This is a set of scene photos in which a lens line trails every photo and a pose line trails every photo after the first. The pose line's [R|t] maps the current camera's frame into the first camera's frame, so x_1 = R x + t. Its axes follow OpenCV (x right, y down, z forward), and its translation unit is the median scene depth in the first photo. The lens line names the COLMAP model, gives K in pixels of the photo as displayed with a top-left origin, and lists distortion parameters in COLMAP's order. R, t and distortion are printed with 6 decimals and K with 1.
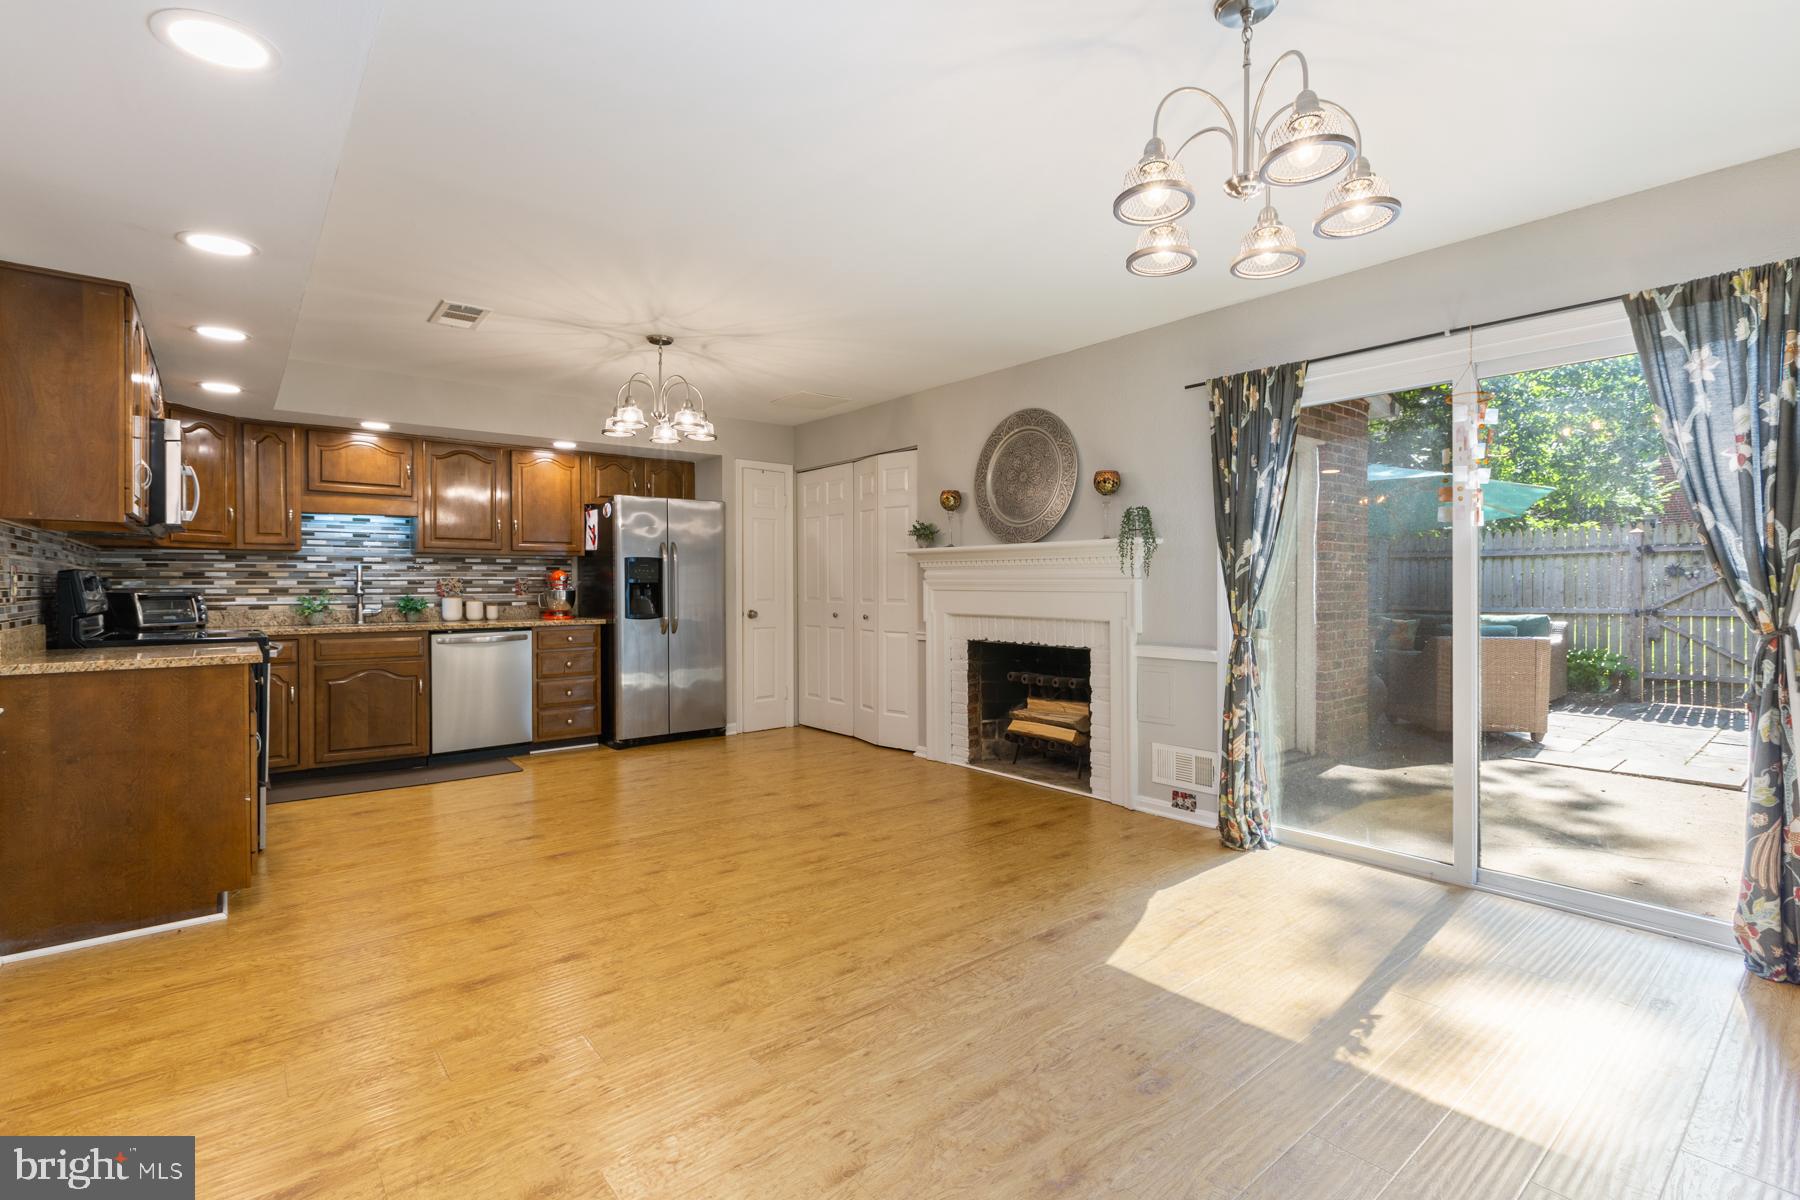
lens RADIAL K [[817.2, 0, 904.6], [0, 817.2, 588.0], [0, 0, 1]] dist [0.003399, -0.000562]
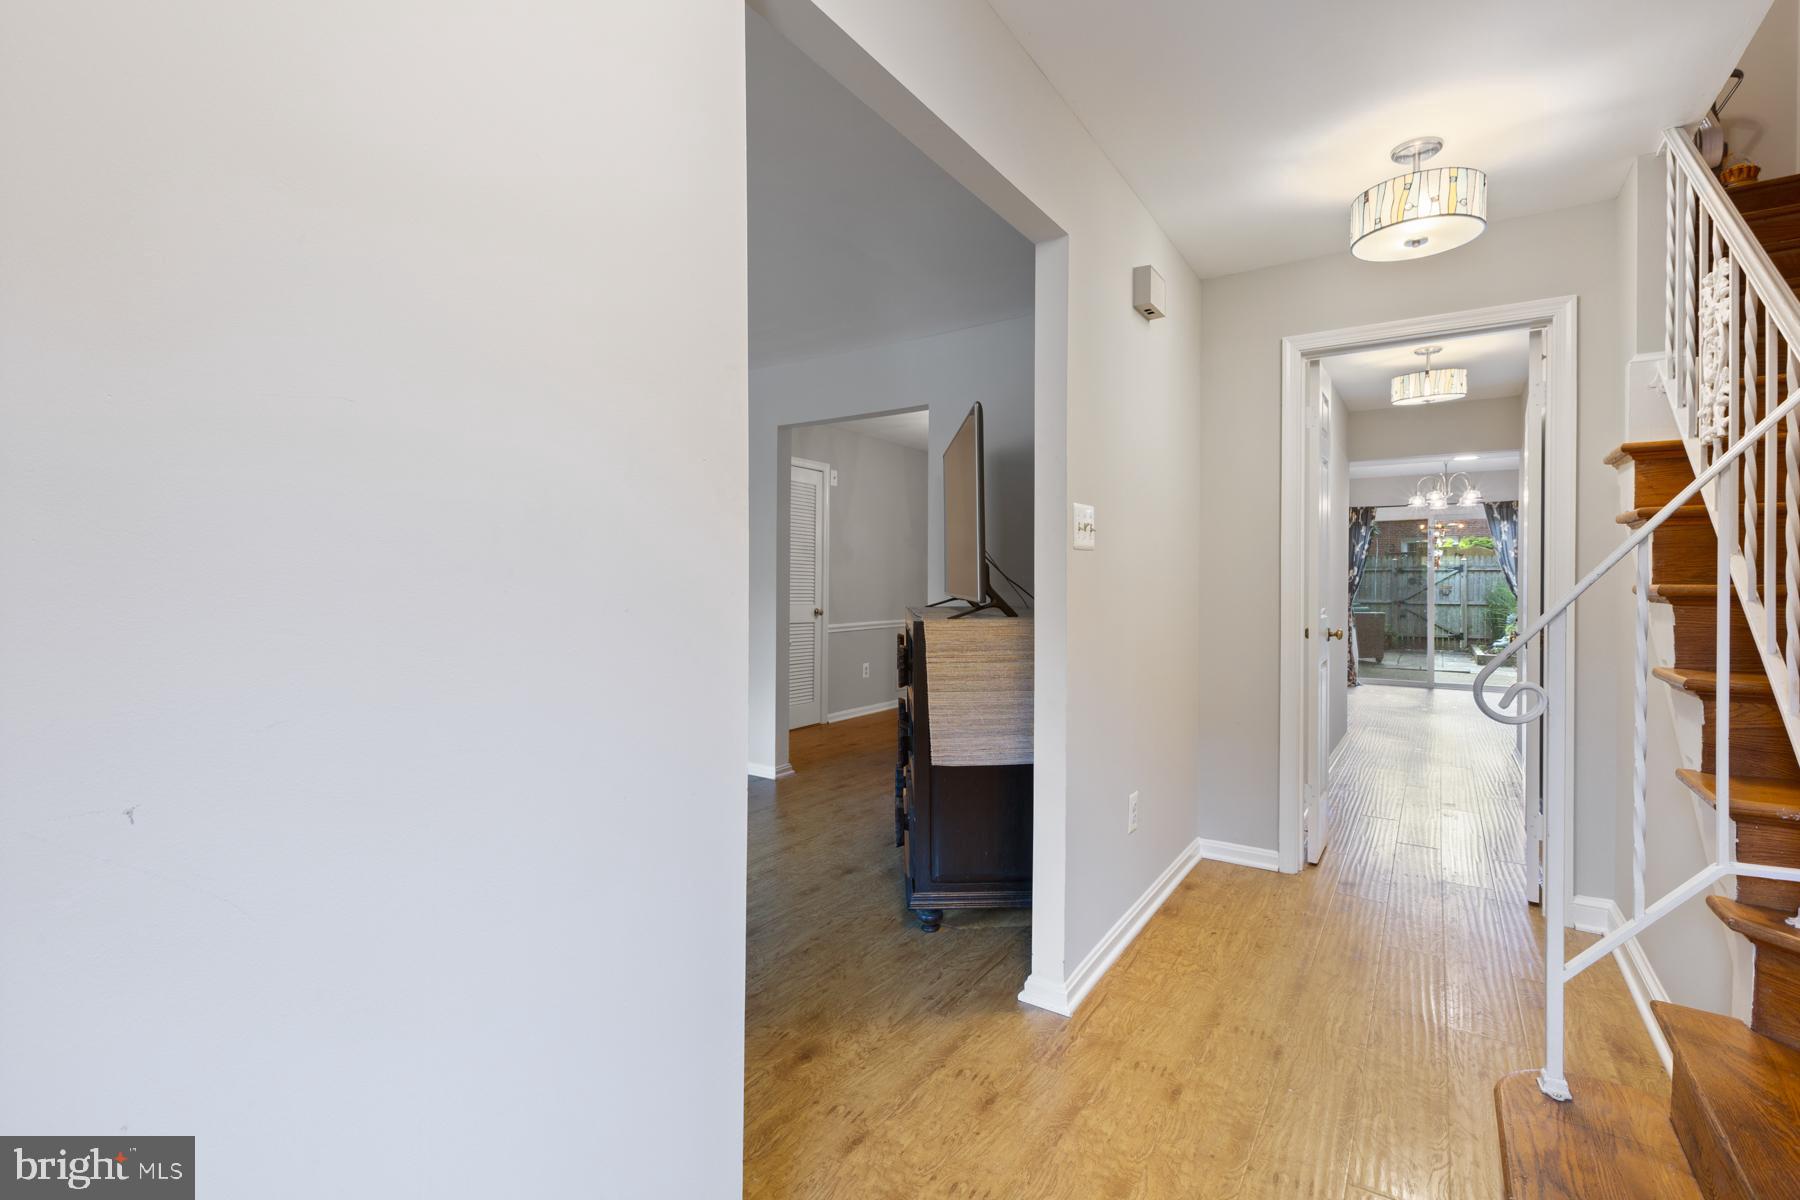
lens RADIAL K [[817.2, 0, 889.7], [0, 817.2, 590.1], [0, 0, 1]] dist [0.003399, -0.000562]
pose [[0.958881, 0.007496, 0.283709, -1.772151], [-0.008375, 0.999963, 0.001887, 0.017010], [-0.283685, -0.004185, 0.958908, -1.131709]]
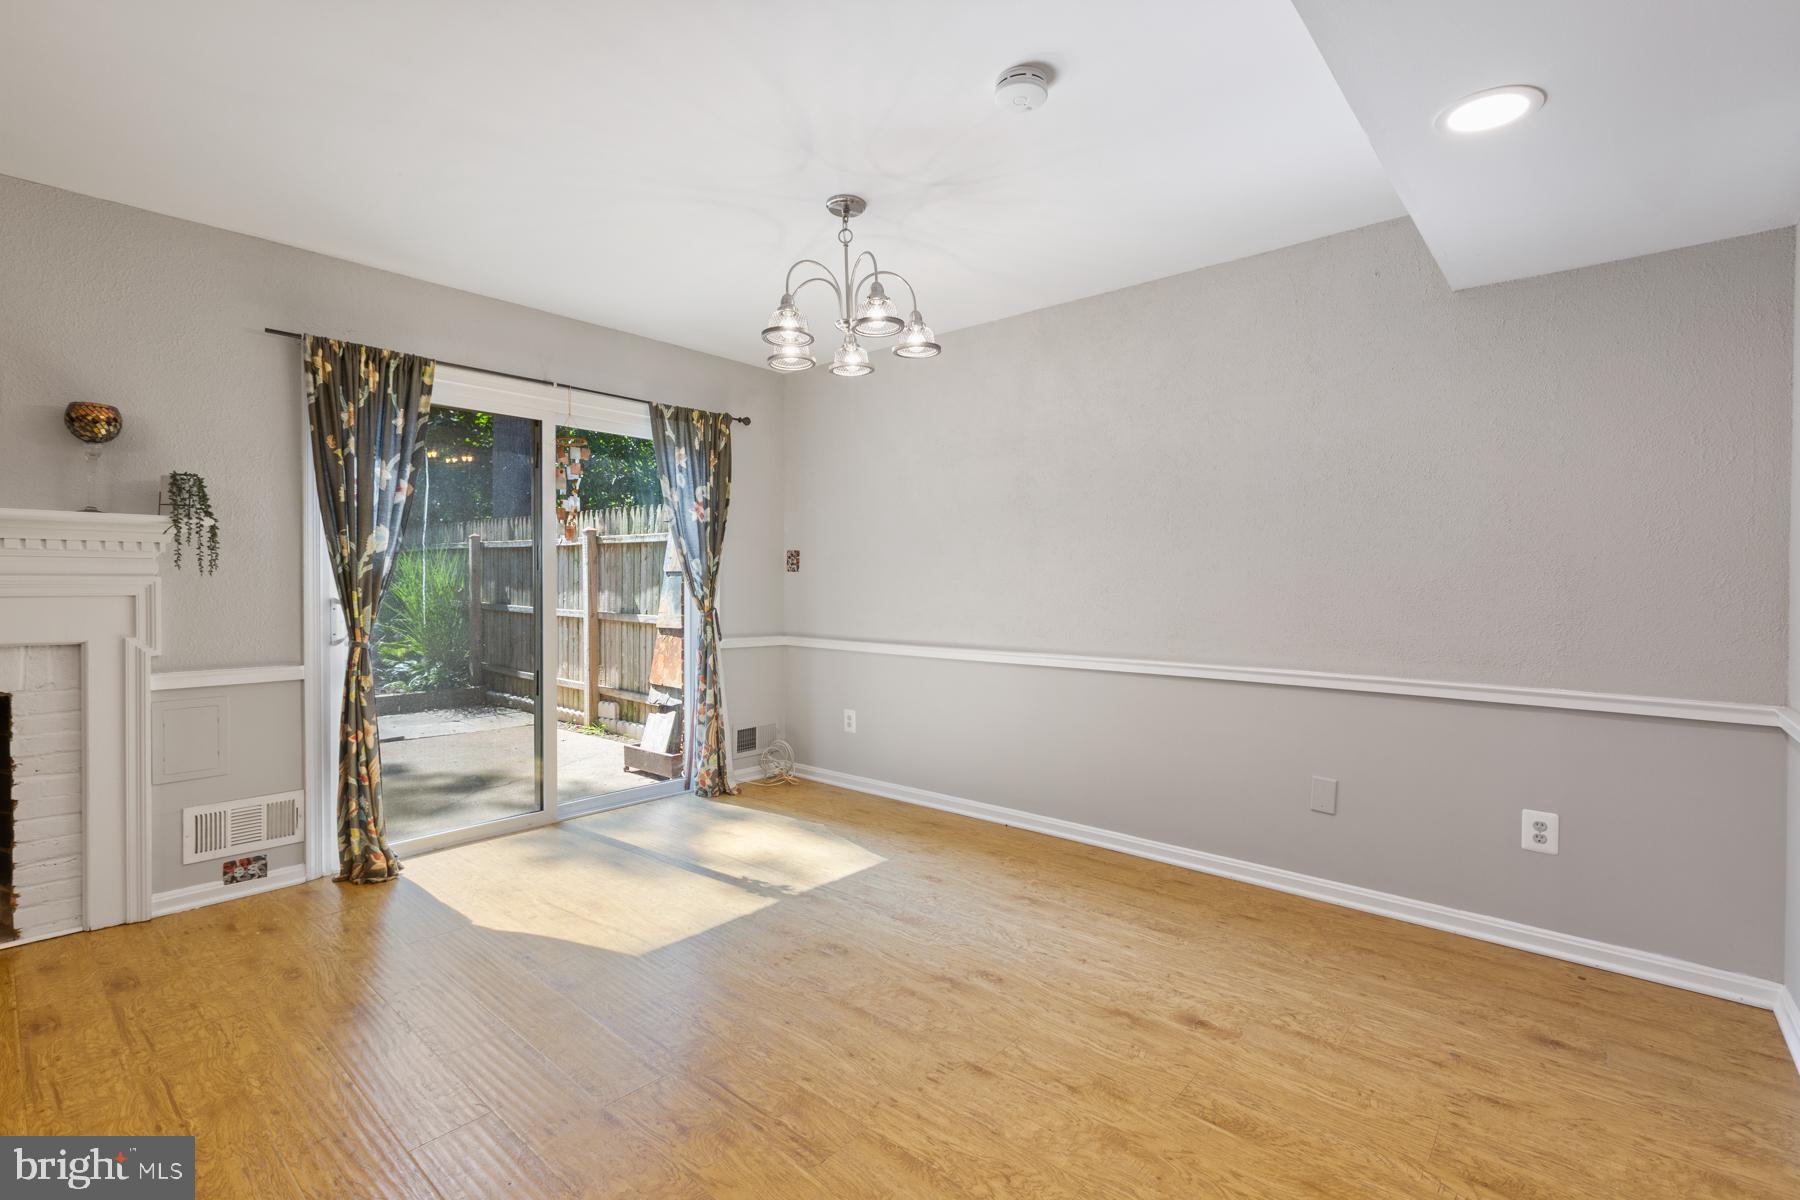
lens RADIAL K [[817.2, 0, 887.1], [0, 817.2, 587.0], [0, 0, 1]] dist [0.003399, -0.000562]
pose [[-0.147652, -0.004302, 0.989030, -0.535776], [0.002057, 0.999987, 0.004657, -0.004495], [-0.989037, 0.002722, -0.147641, 0.560806]]
